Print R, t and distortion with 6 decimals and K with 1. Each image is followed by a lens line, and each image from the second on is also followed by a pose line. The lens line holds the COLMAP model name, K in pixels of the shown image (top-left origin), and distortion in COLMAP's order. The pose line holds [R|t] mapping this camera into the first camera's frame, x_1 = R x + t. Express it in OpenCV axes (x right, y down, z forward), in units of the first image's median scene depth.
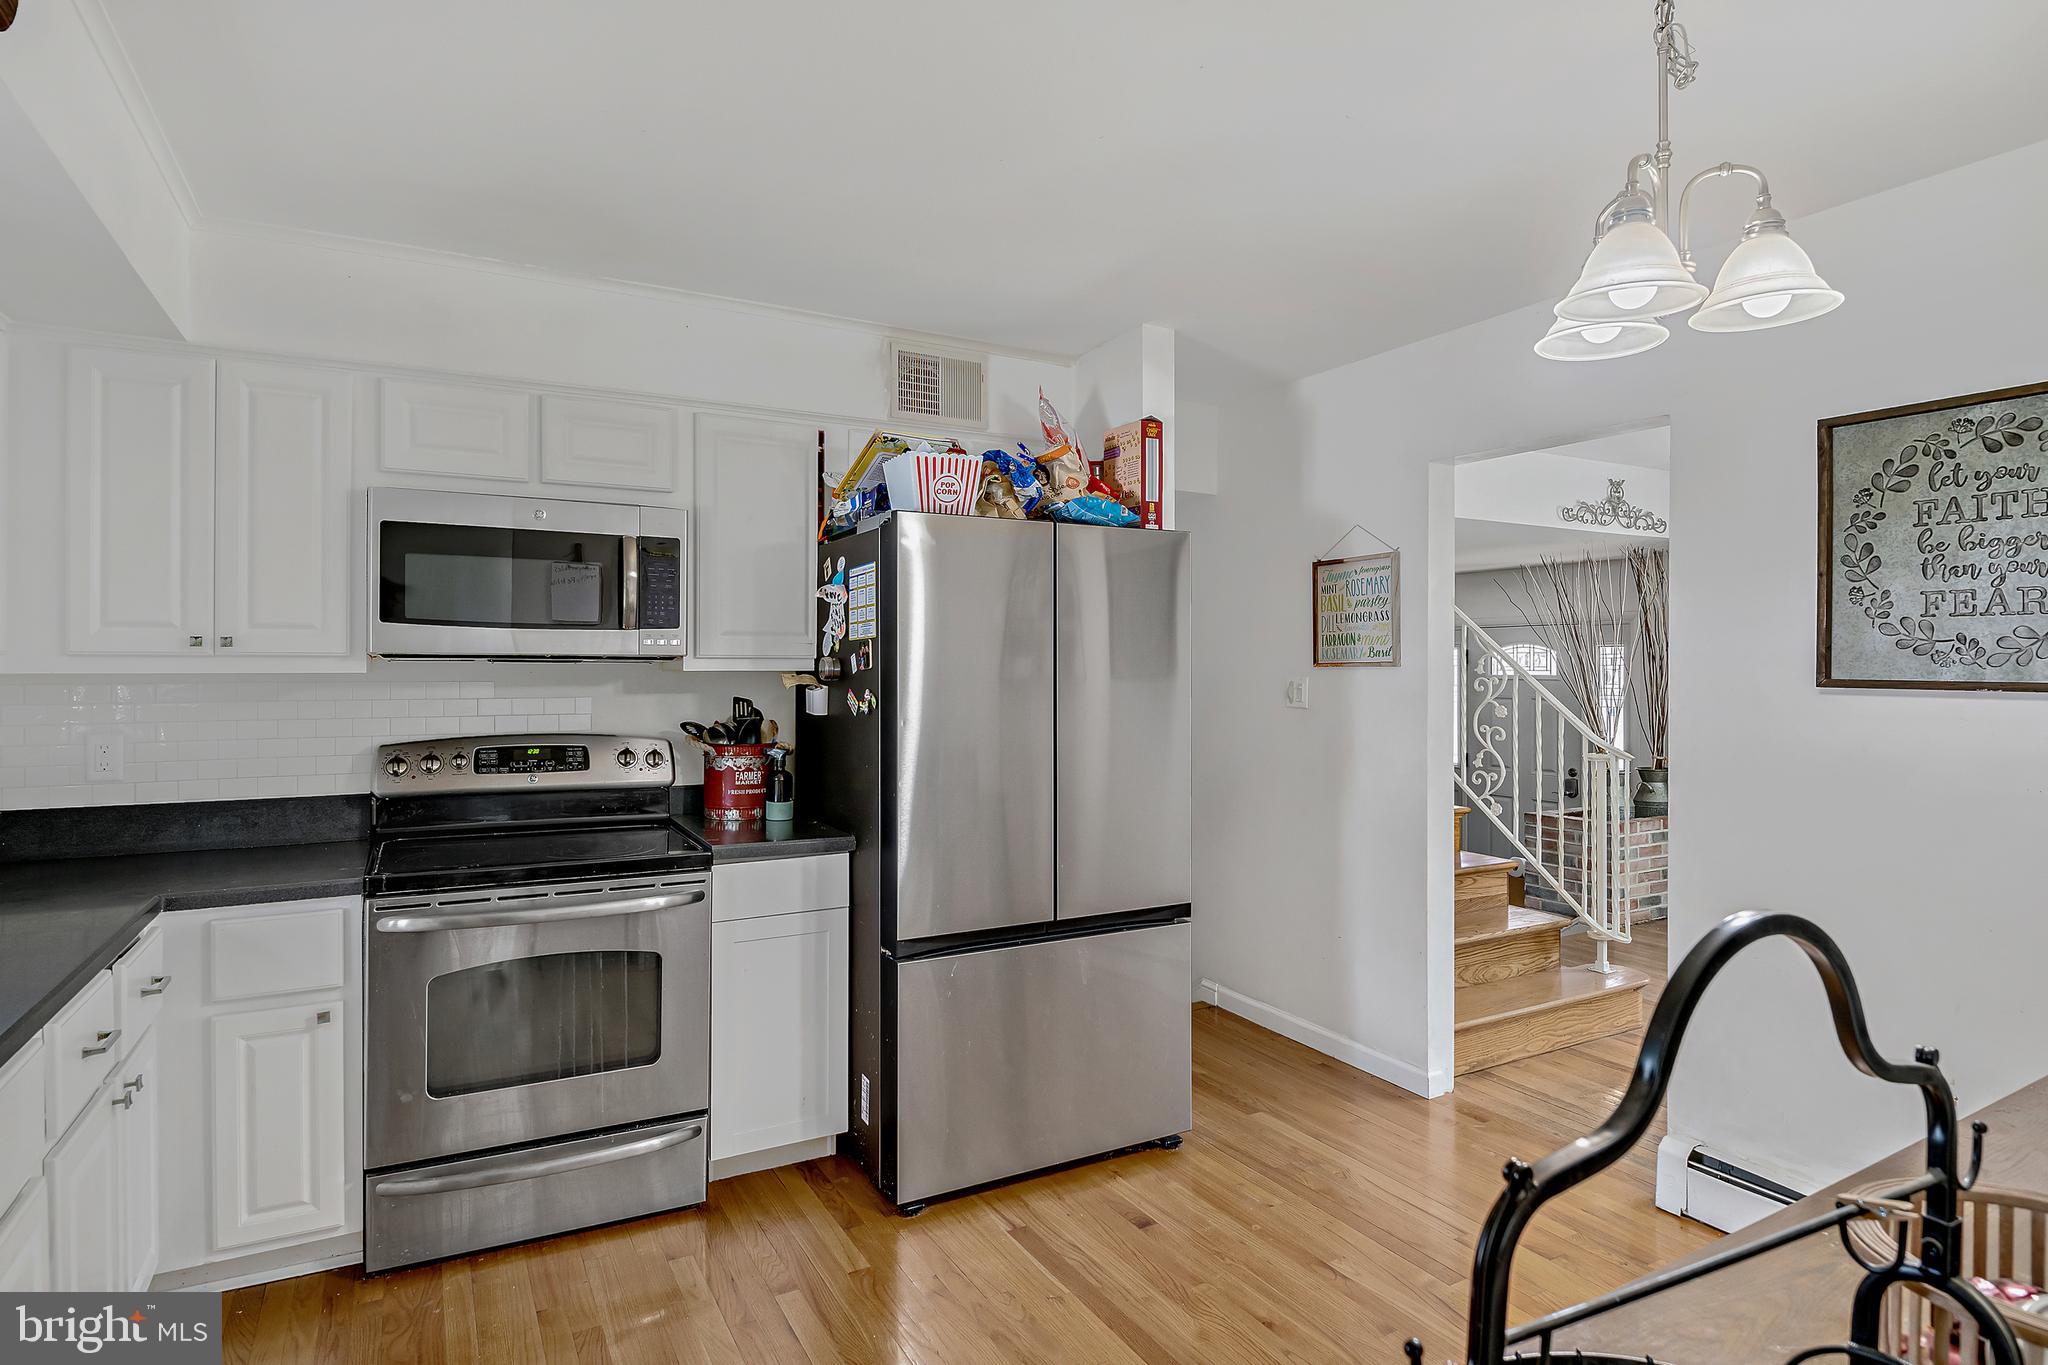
lens RADIAL K [[1116.7, 0, 1021.5], [0, 1116.7, 678.4], [0, 0, 1]] dist [0.001960, -0.000011]
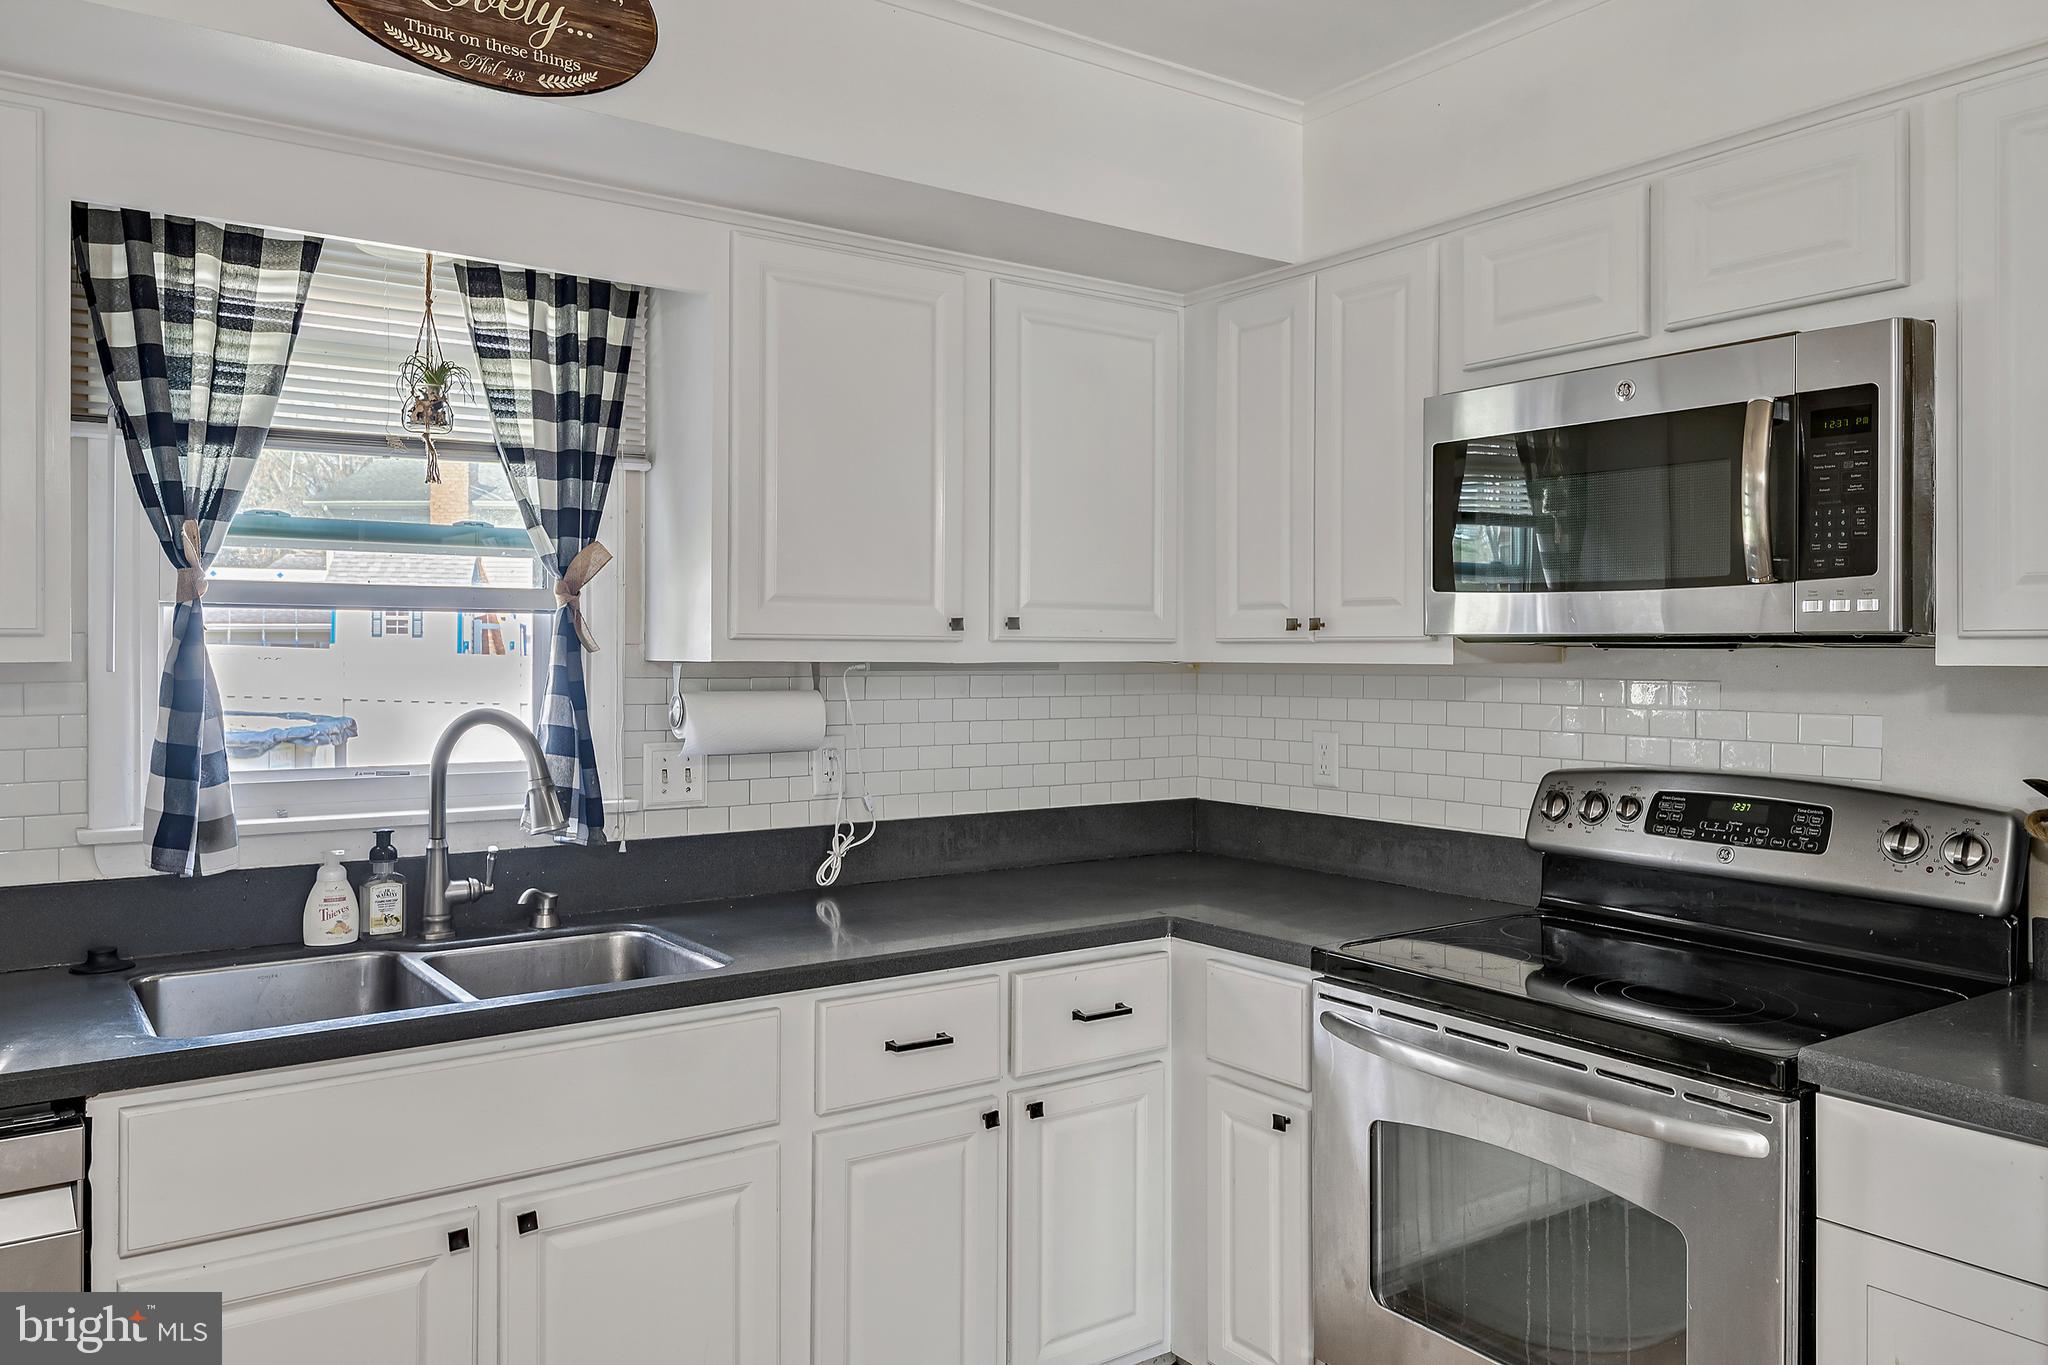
lens RADIAL K [[1499.3, 0, 1003.1], [0, 1499.3, 652.3], [0, 0, 1]] dist [0.041632, -0.000023]
pose [[0.102372, 0.000455, -0.994746, 0.300011], [-0.011705, 0.999931, -0.000747, -0.007994], [0.994677, 0.011721, 0.102370, 0.586504]]
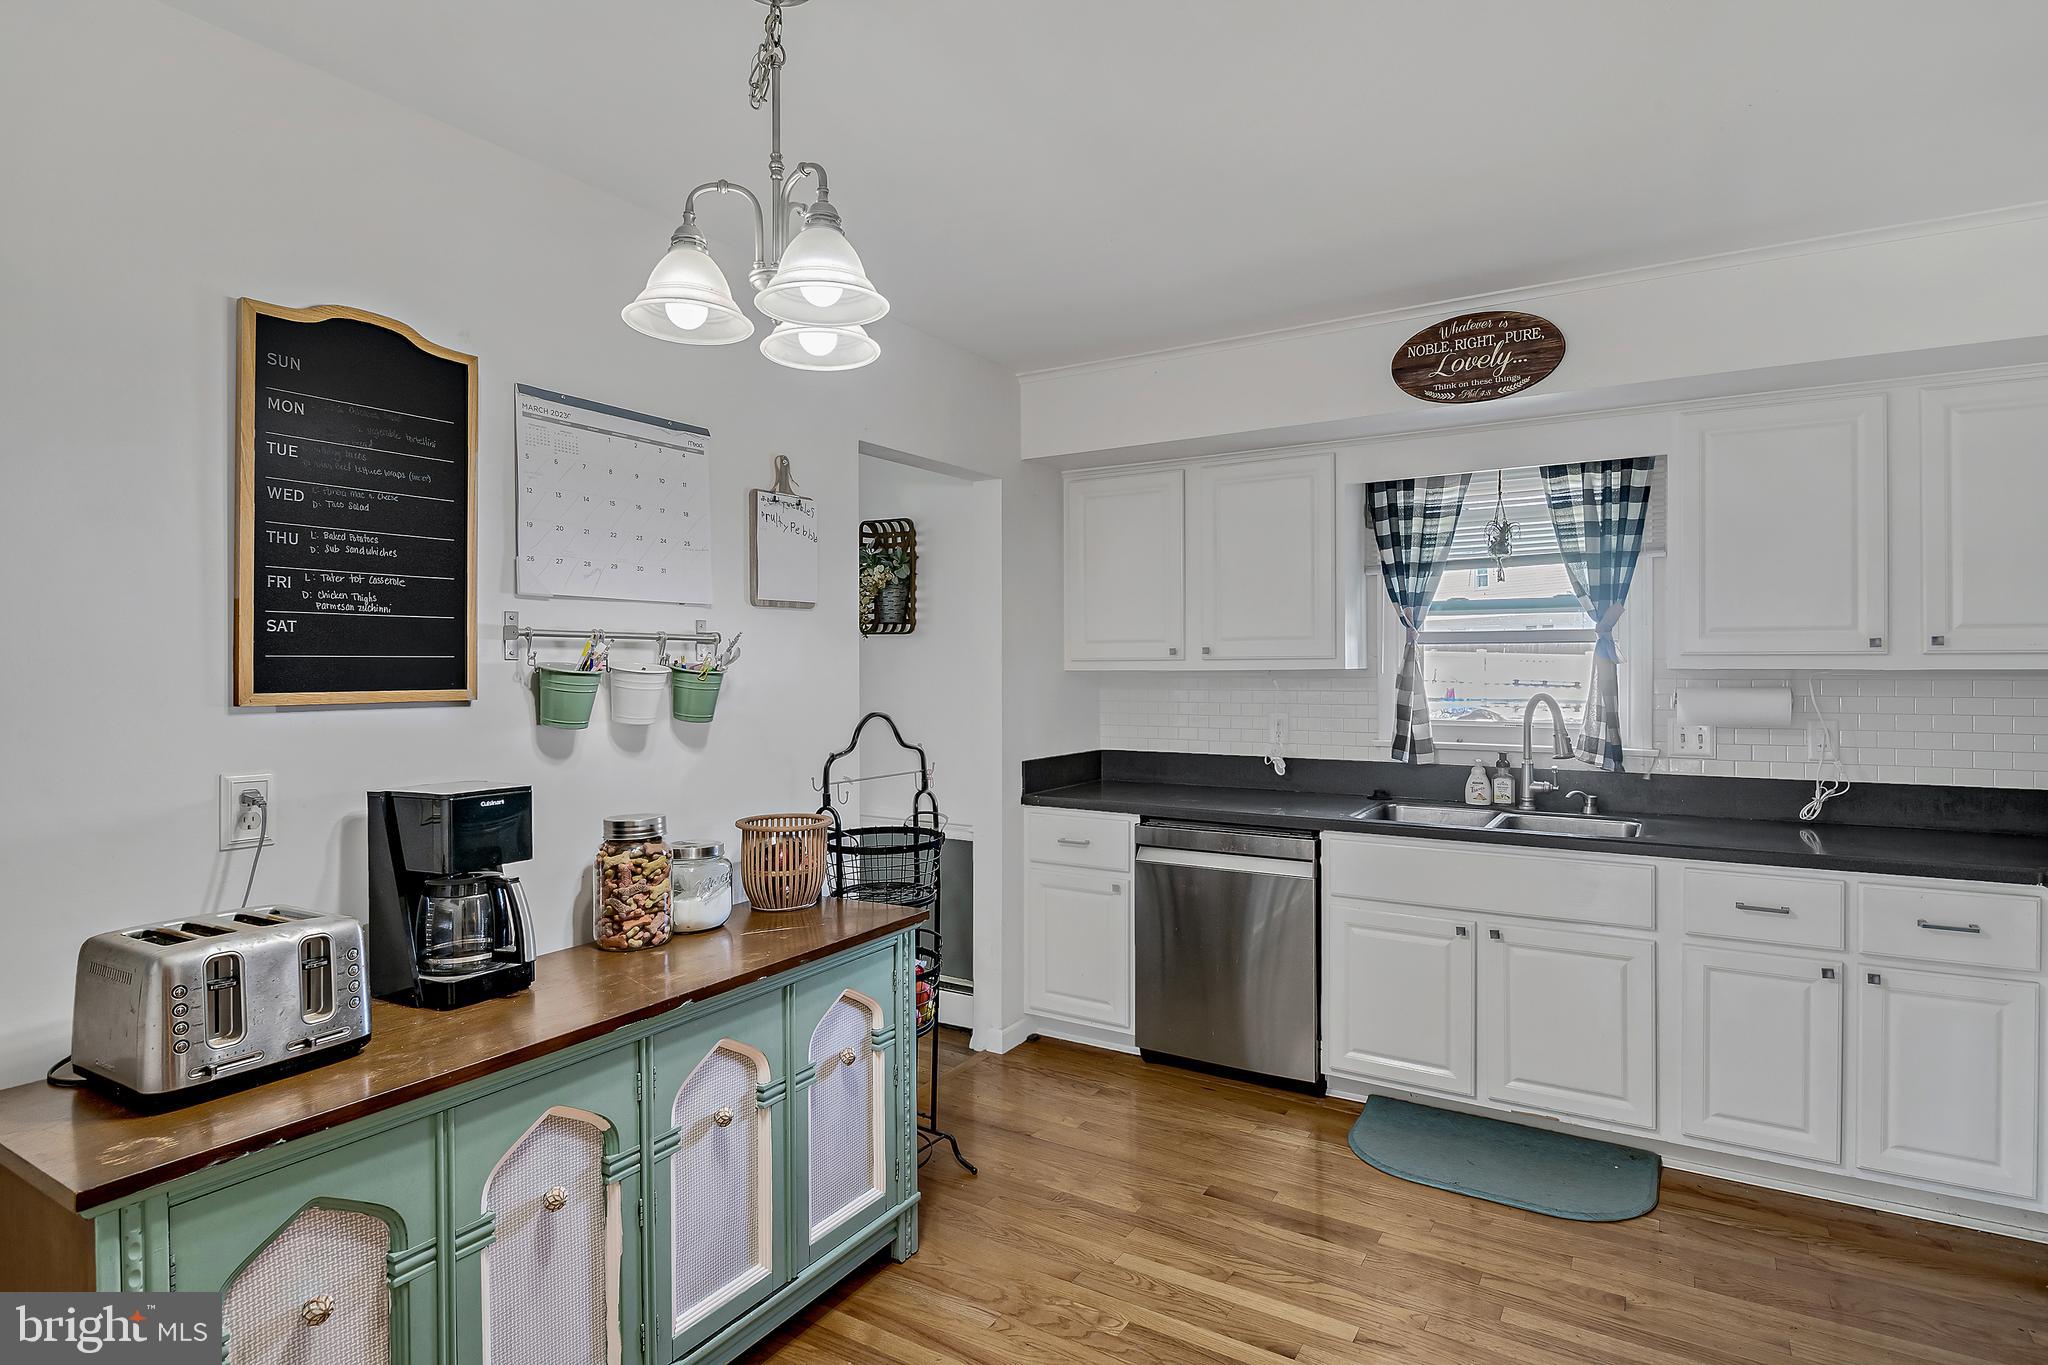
lens RADIAL K [[1057.7, 0, 1023.6], [0, 1057.7, 674.5], [0, 0, 1]] dist [-0.000930, -0.000074]
pose [[-0.866662, 0.005392, -0.498867, 0.449015], [-0.003110, 0.999864, 0.016209, -0.010177], [0.498887, 0.015600, -0.866527, 0.986107]]
